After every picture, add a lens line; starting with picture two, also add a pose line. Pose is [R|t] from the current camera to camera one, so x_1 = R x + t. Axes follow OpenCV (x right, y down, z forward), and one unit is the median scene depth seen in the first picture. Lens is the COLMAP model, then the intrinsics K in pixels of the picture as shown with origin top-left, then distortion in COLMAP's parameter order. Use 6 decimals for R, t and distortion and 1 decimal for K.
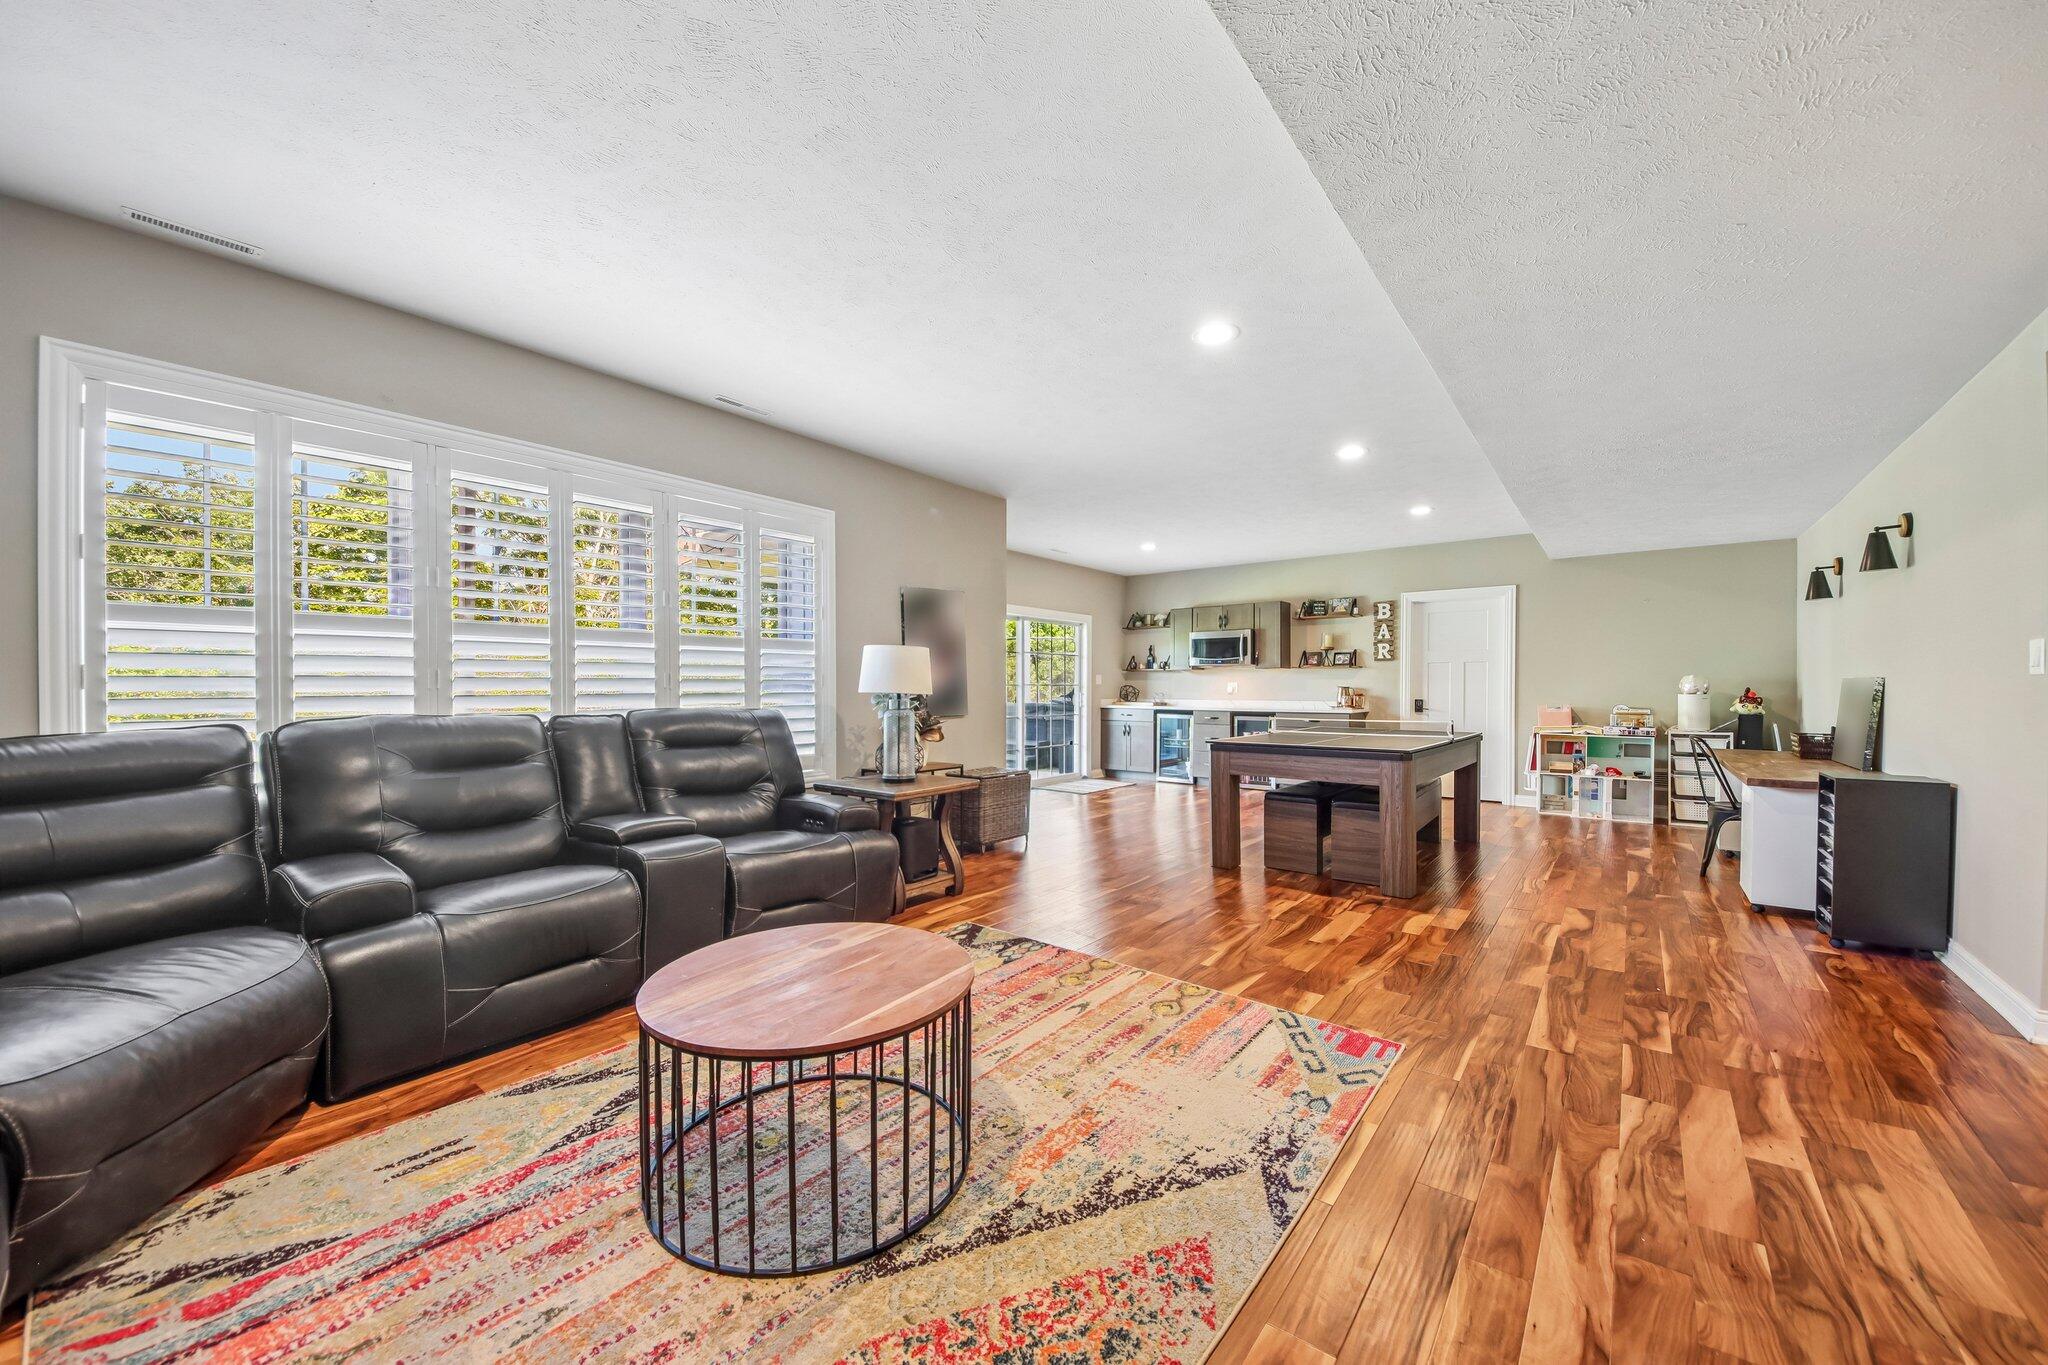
lens RADIAL K [[703.4, 0, 1018.6], [0, 703.4, 695.7], [0, 0, 1]] dist [-0.033708, -0.000026]
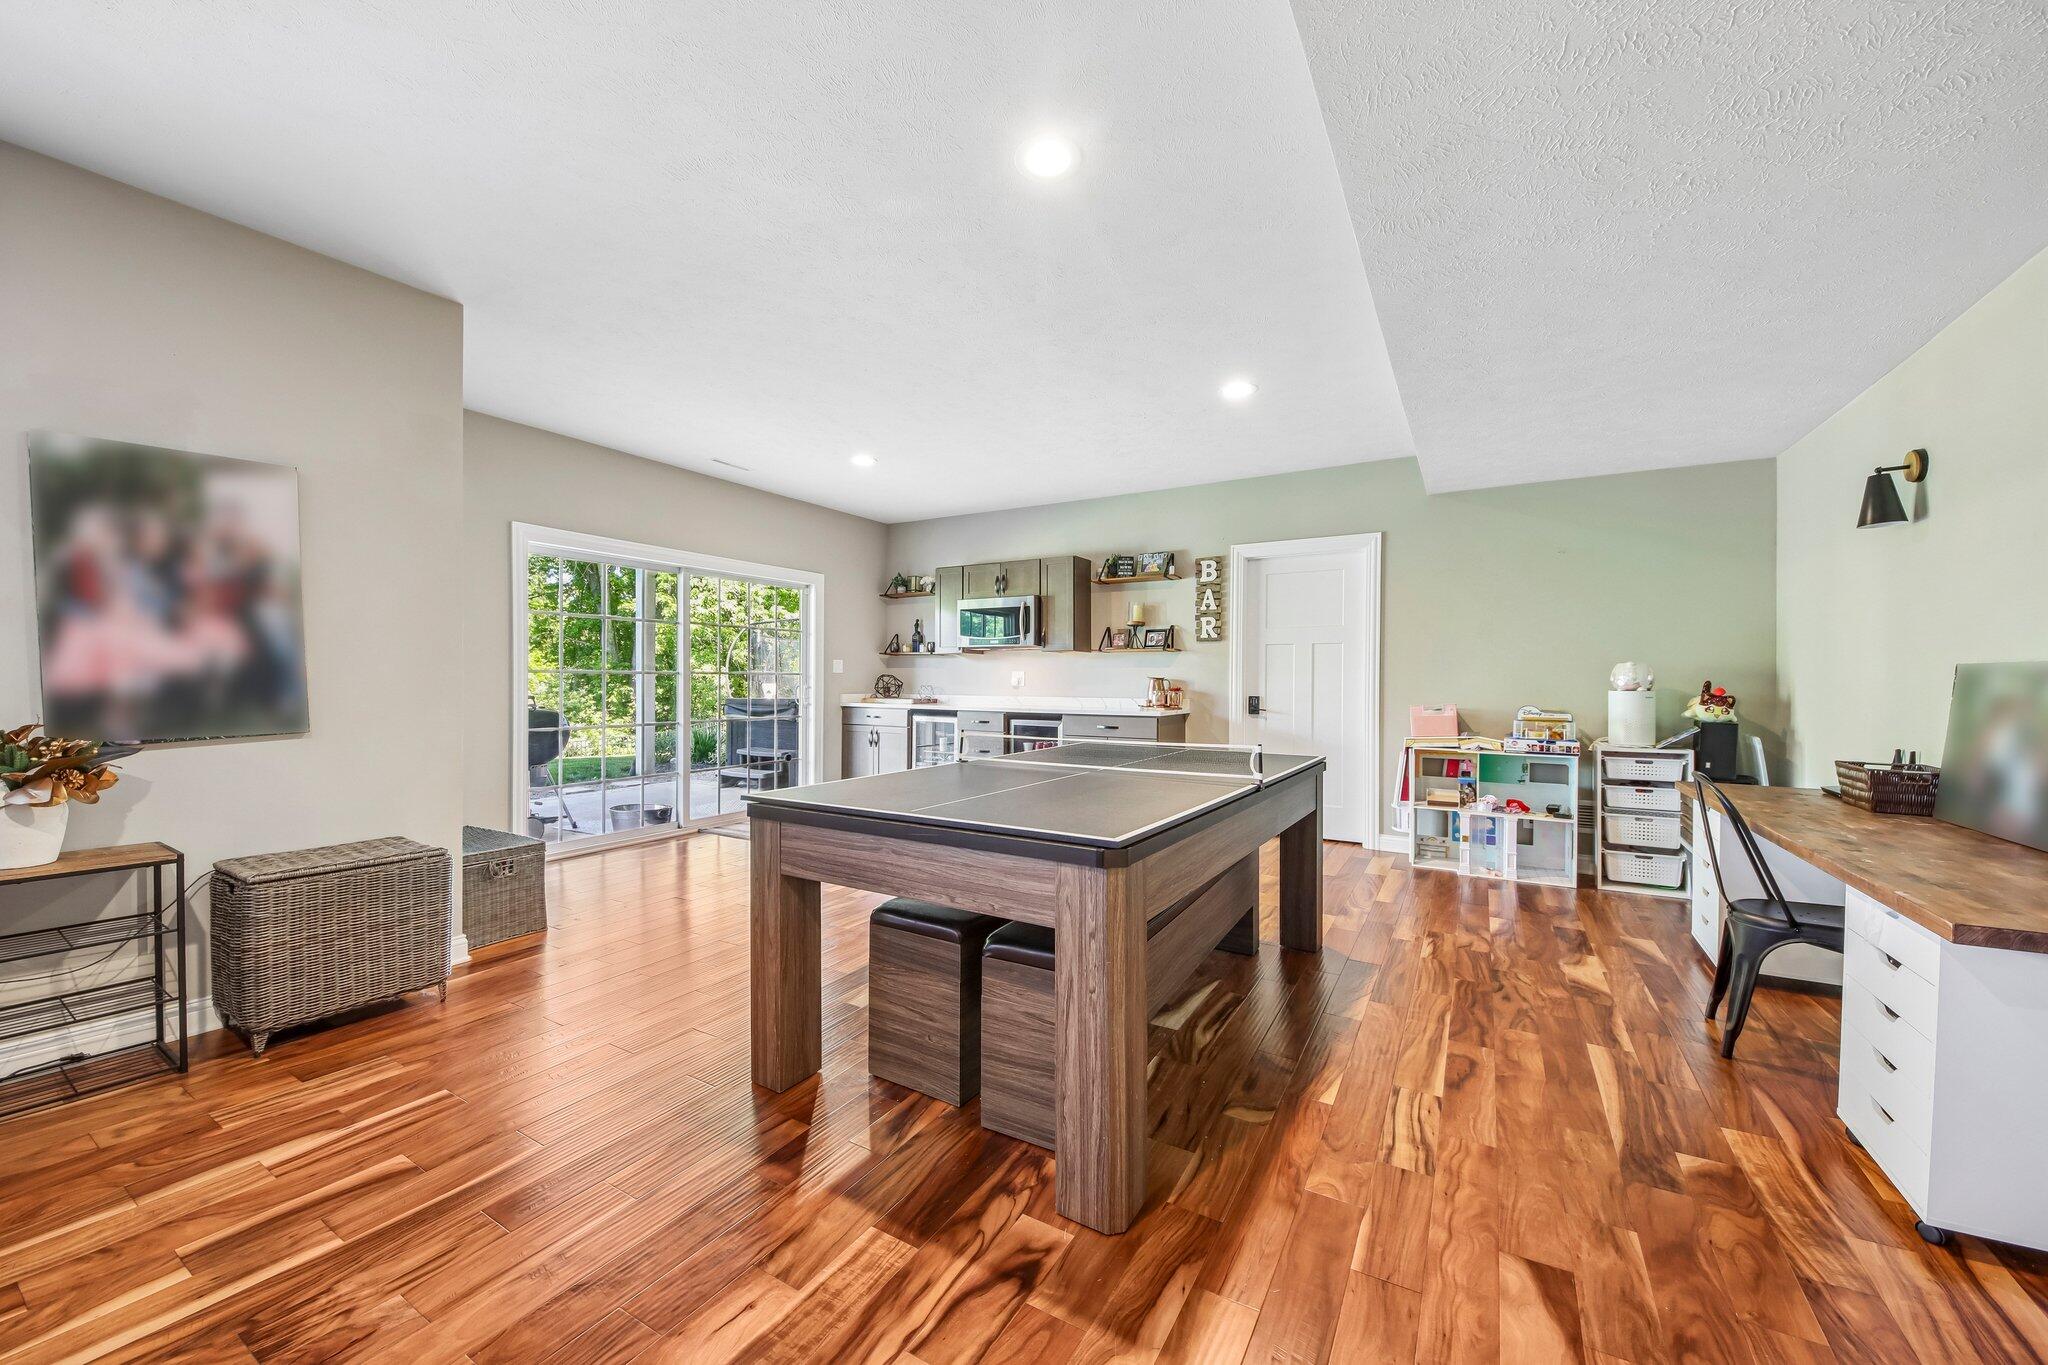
lens RADIAL K [[764.3, 0, 1024.0], [0, 764.3, 682.5], [0, 0, 1]] dist [0.000646, -0.000028]
pose [[0.982934, 0.003091, 0.183932, 0.203564], [-0.001996, 0.999979, -0.006139, -0.003331], [-0.183947, 0.005667, 0.982920, 0.280139]]
